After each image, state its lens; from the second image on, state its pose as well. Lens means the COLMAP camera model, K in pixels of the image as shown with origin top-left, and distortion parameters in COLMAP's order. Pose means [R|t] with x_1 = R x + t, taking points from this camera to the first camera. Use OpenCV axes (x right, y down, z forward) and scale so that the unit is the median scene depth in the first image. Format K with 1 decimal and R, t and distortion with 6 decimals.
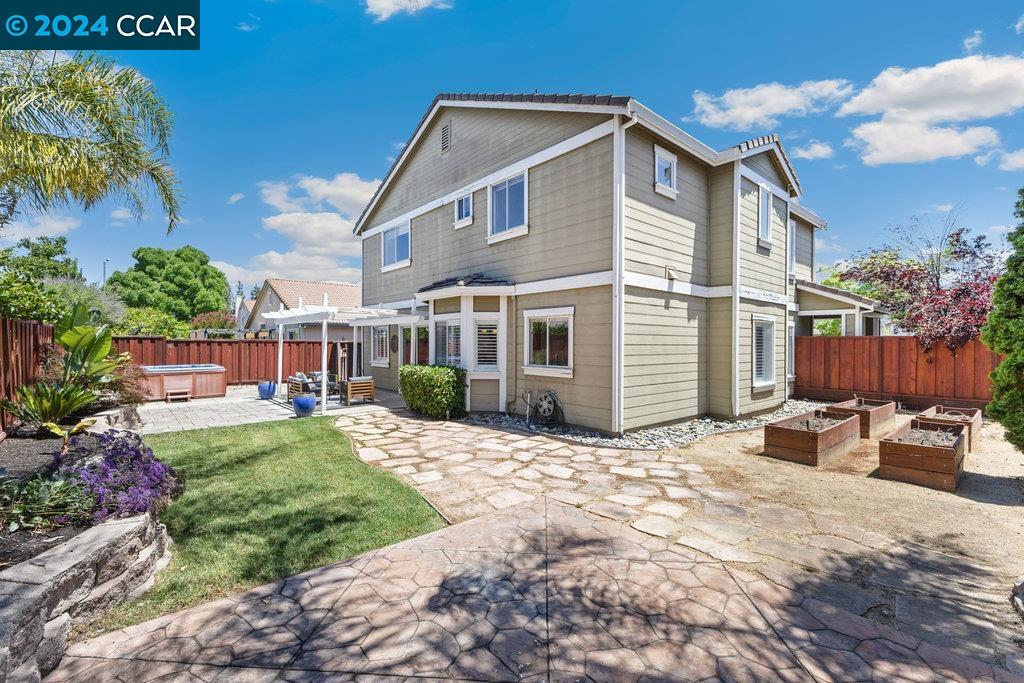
lens RADIAL K [[447.3, 0, 516.5], [0, 447.3, 342.8], [0, 0, 1]] dist [0.001010, 0.000169]
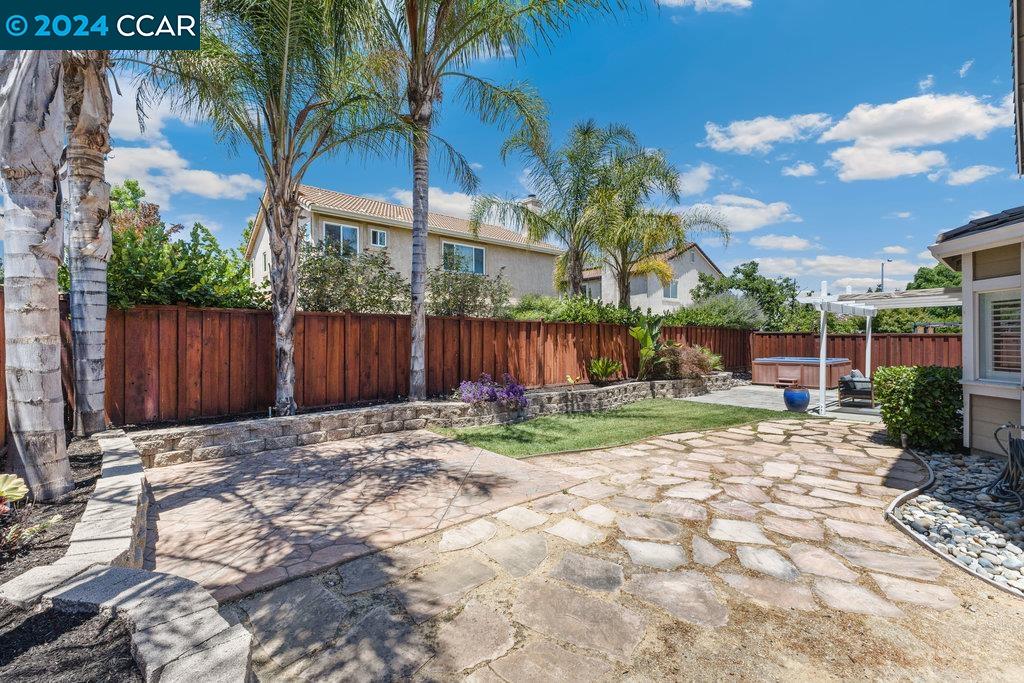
lens RADIAL K [[447.3, 0, 516.5], [0, 447.3, 342.8], [0, 0, 1]] dist [0.001010, 0.000169]
pose [[-0.012023, 0.005261, -0.999914, 0.880463], [0.000404, 0.999986, 0.005257, 0.015822], [0.999928, -0.000341, -0.012025, 0.688291]]
